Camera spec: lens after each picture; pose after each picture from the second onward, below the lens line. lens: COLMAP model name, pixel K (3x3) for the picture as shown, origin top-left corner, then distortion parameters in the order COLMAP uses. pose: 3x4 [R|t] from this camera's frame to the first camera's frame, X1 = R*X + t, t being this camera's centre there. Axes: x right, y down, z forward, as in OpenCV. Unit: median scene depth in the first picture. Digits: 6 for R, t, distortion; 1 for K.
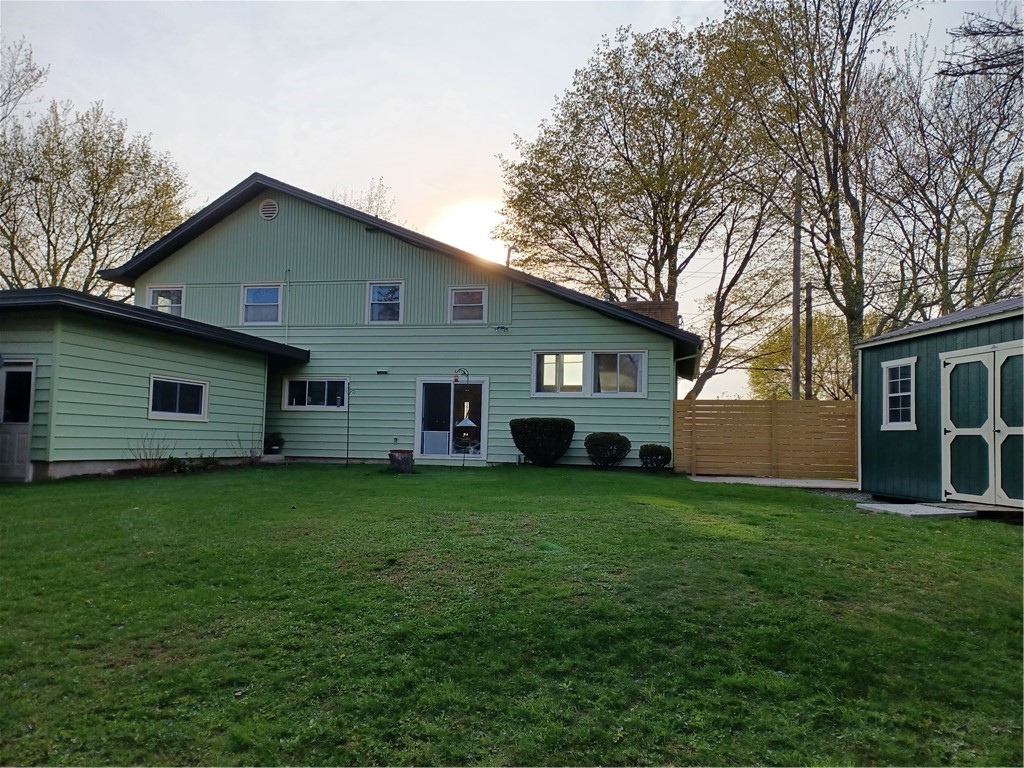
lens RADIAL K [[732.4, 0, 516.5], [0, 732.4, 396.5], [0, 0, 1]] dist [0.095122, -0.101697]
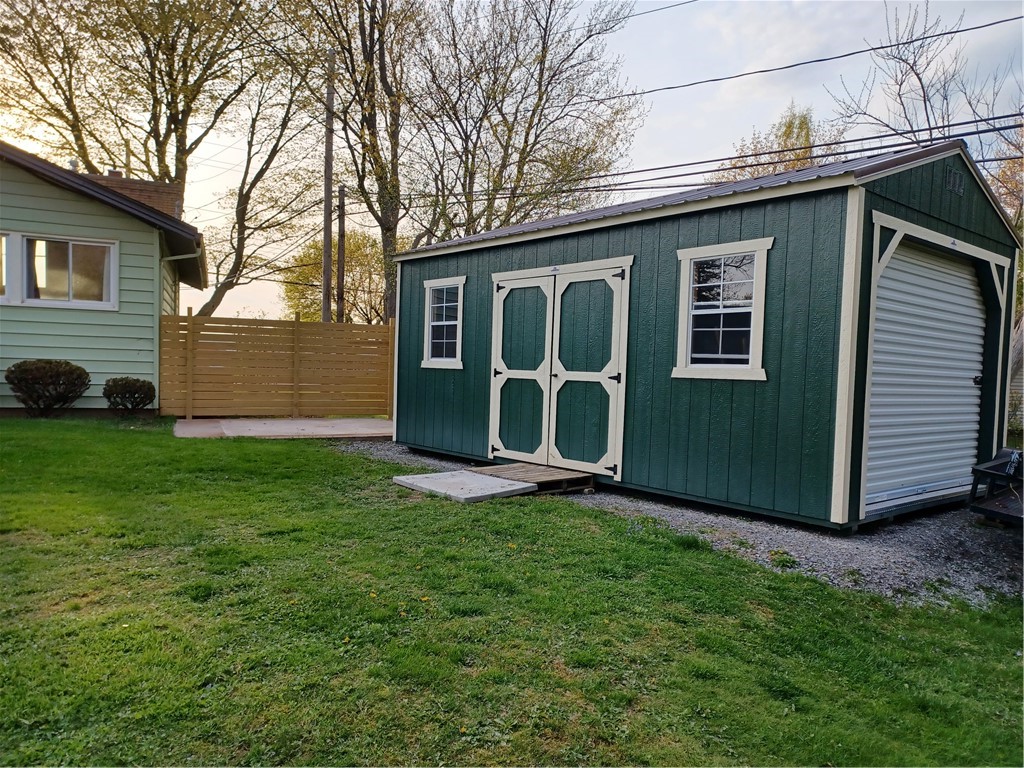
lens RADIAL K [[732.4, 0, 516.5], [0, 732.4, 396.5], [0, 0, 1]] dist [0.095122, -0.101697]
pose [[0.821816, -0.021408, 0.569351, 0.076408], [-0.043817, 0.993959, 0.100621, -0.004215], [-0.568066, -0.107640, 0.815913, 0.181547]]
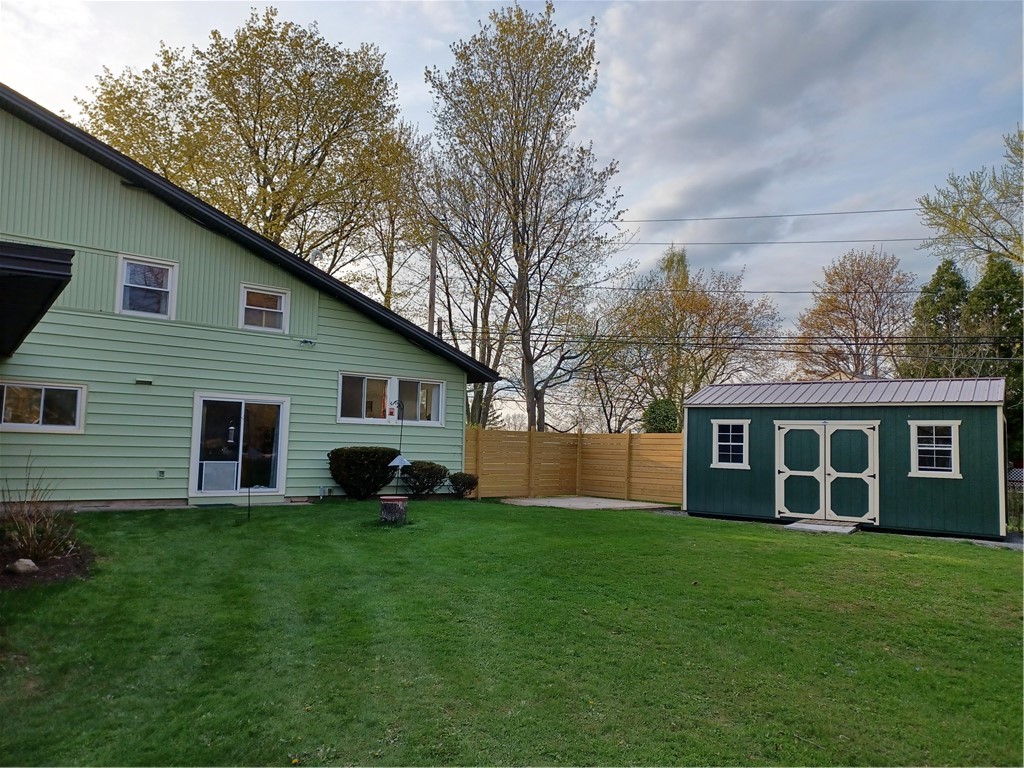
lens RADIAL K [[732.4, 0, 516.5], [0, 732.4, 396.5], [0, 0, 1]] dist [0.095122, -0.101697]
pose [[0.652779, 0.050526, 0.755861, -0.495773], [-0.058017, 0.998177, -0.016619, -0.027301], [-0.755323, -0.033004, 0.654521, 0.220444]]
